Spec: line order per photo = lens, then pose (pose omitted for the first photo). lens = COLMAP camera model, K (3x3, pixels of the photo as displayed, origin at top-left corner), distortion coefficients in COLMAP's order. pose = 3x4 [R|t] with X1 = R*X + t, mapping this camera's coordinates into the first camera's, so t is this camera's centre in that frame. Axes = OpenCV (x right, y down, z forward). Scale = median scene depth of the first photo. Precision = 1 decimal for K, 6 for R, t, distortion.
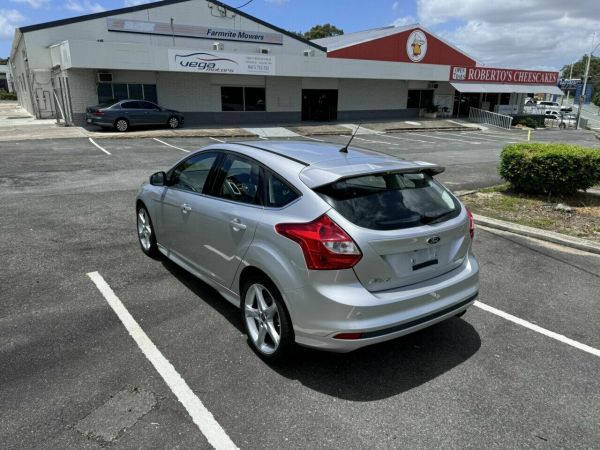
lens RADIAL K [[428.6, 0, 297.0], [0, 428.6, 225.5], [0, 0, 1]] dist [0.004661, -0.006407]
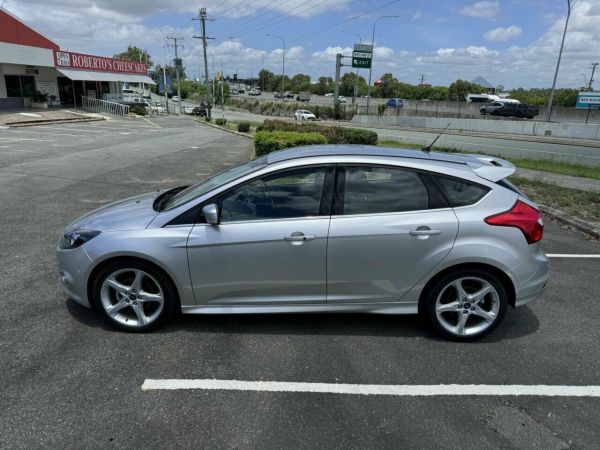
lens RADIAL K [[428.6, 0, 297.0], [0, 428.6, 225.5], [0, 0, 1]] dist [0.004661, -0.006407]
pose [[0.600117, -0.232266, 0.765449, -0.103128], [0.209788, 0.969121, 0.129592, -0.020022], [-0.771912, 0.082812, 0.630313, 0.055194]]
